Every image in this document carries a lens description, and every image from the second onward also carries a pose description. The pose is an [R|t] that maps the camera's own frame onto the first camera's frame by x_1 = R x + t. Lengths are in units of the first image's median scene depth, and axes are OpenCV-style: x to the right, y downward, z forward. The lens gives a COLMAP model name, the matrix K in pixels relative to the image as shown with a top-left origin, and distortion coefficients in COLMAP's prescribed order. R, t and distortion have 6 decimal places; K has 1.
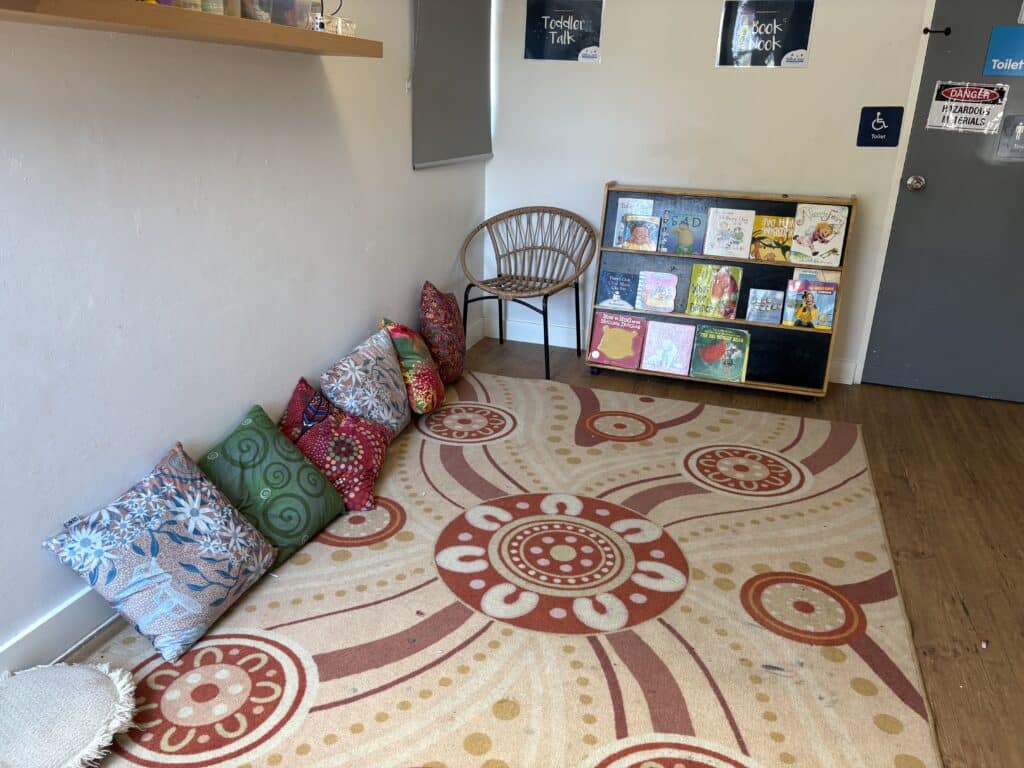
lens RADIAL K [[780.3, 0, 507.6], [0, 780.3, 386.2], [0, 0, 1]] dist [0.027849, -0.027030]
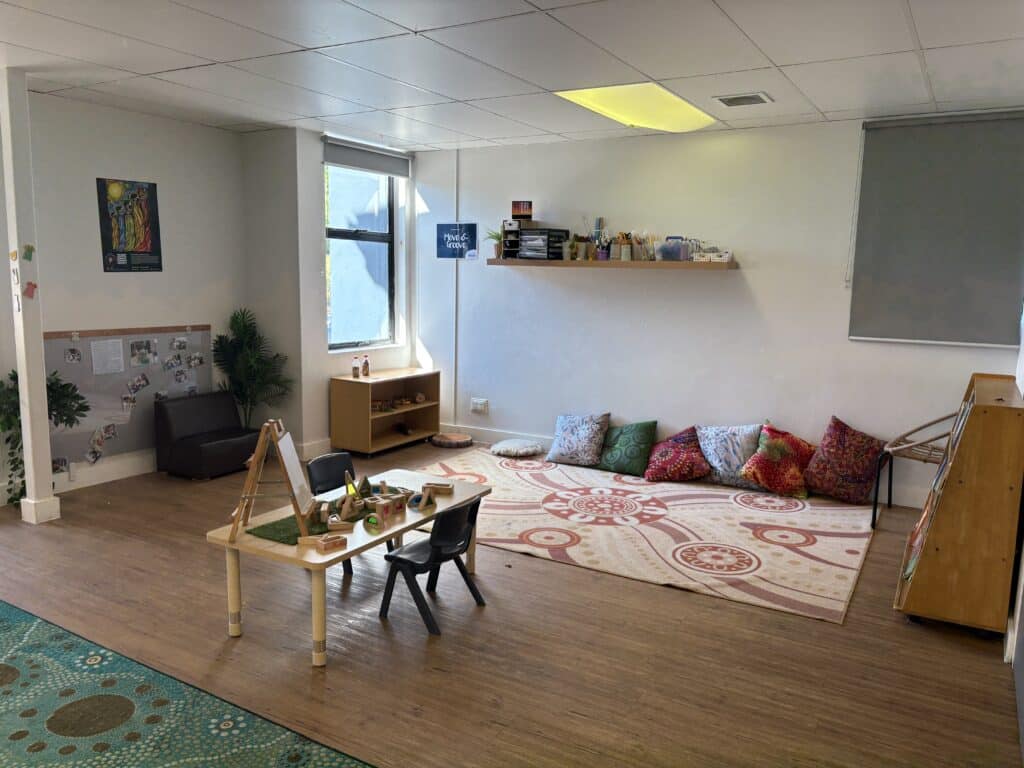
lens RADIAL K [[780.3, 0, 507.6], [0, 780.3, 386.2], [0, 0, 1]] dist [0.027849, -0.027030]
pose [[-0.217301, 0.108034, -0.970108, 1.859319], [-0.357204, 0.916116, 0.182034, -0.313477], [0.908397, 0.386082, -0.160483, 0.891446]]
